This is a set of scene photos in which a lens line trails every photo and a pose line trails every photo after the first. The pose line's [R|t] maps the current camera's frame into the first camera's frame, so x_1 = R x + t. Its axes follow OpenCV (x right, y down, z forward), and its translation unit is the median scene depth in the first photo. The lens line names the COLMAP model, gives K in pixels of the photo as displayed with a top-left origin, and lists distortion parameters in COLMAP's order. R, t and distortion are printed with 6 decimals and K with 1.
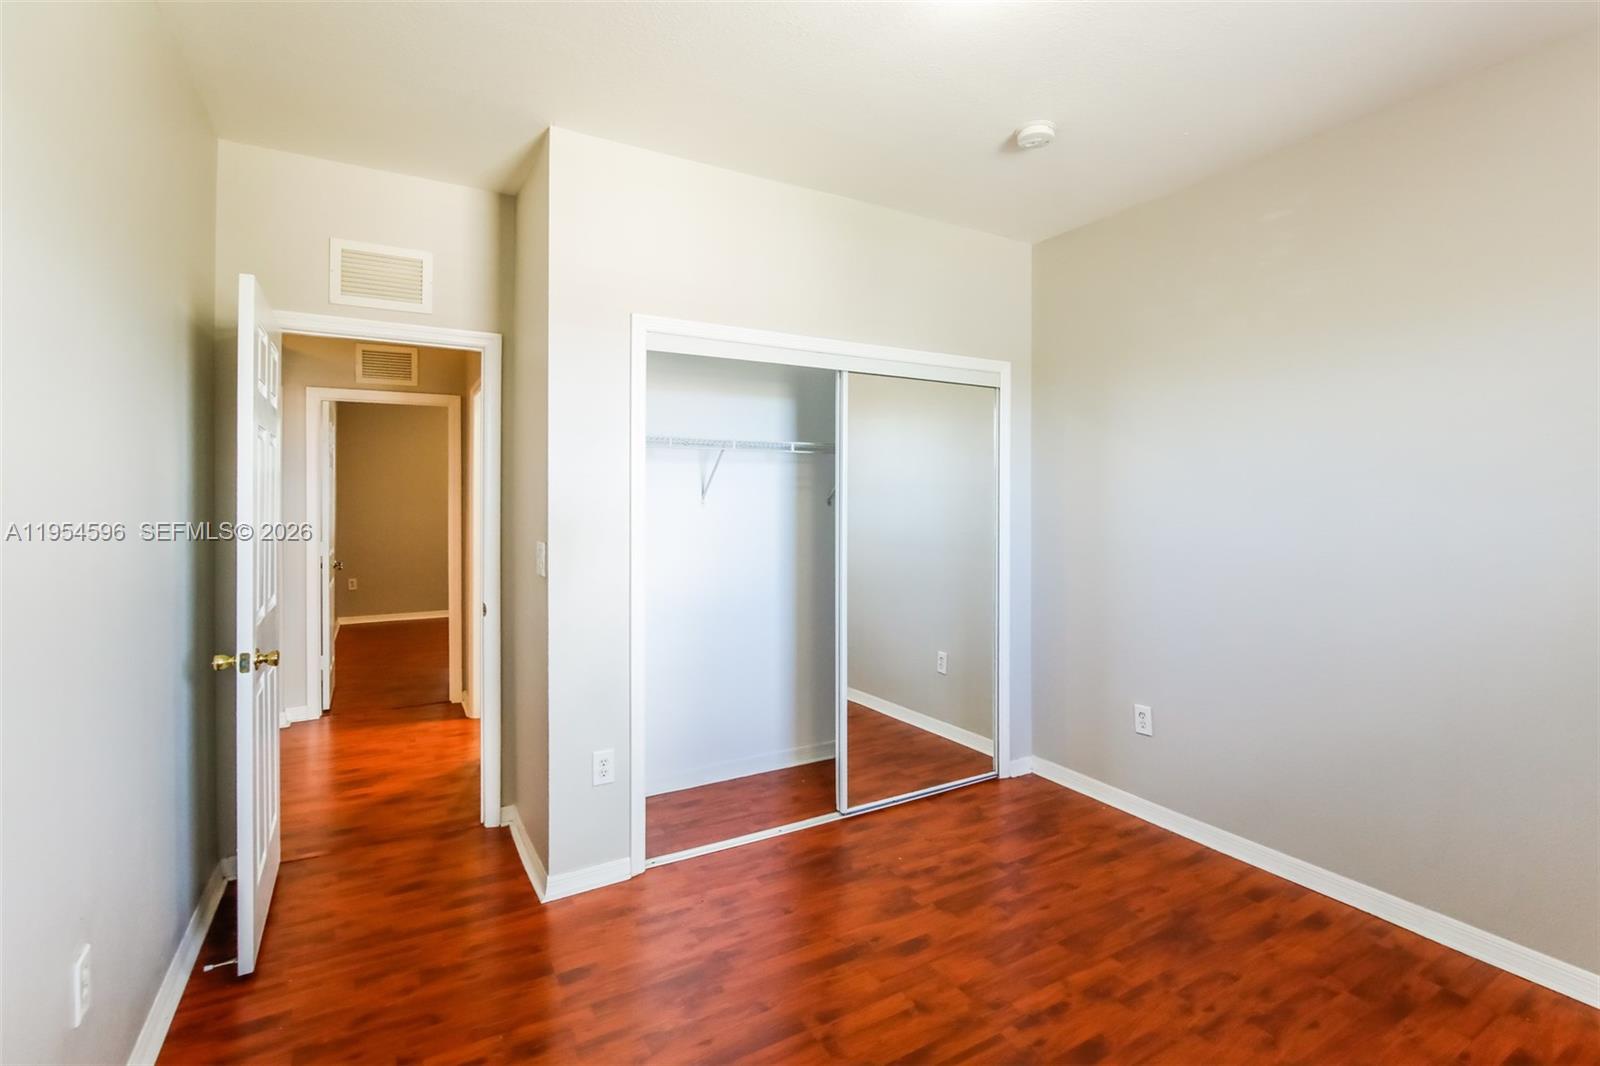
lens RADIAL K [[751.3, 0, 799.9], [0, 751.3, 518.6], [0, 0, 1]] dist [-0.004273, -0.000195]
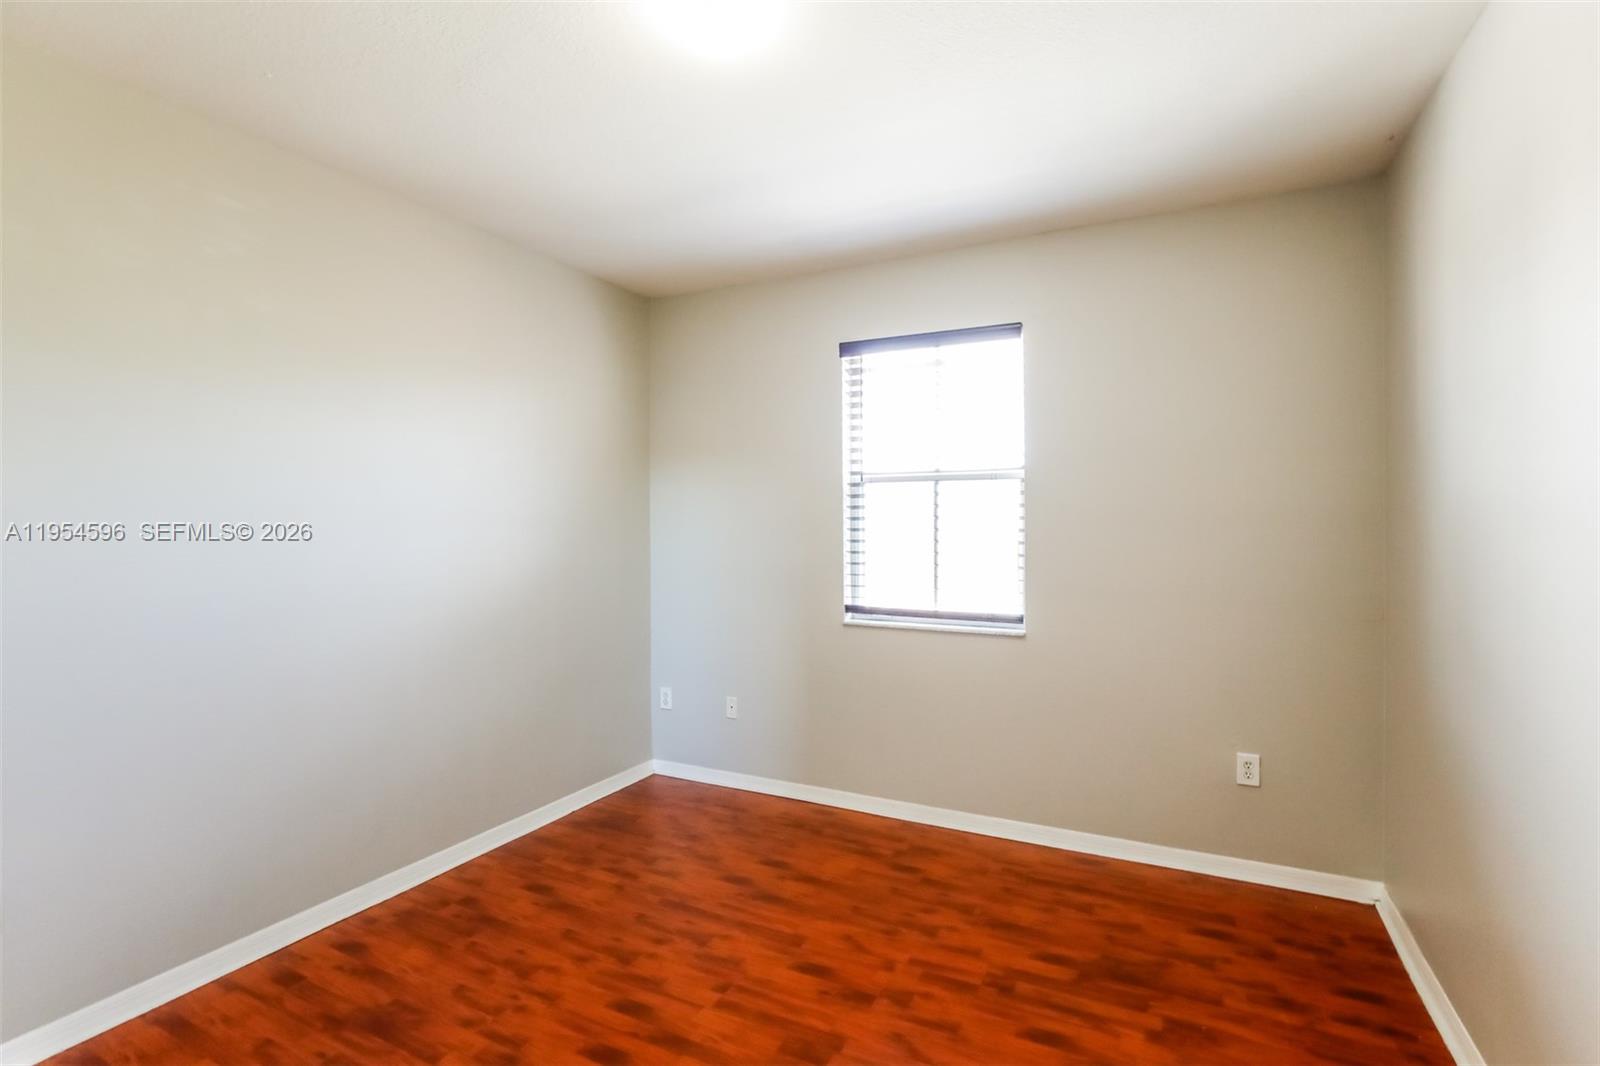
lens RADIAL K [[751.3, 0, 802.4], [0, 751.3, 536.0], [0, 0, 1]] dist [-0.004273, -0.000195]
pose [[-0.556200, -0.017962, 0.830854, -0.588453], [0.015293, 0.999376, 0.031843, -0.067828], [-0.830908, 0.030417, -0.555578, 1.177665]]
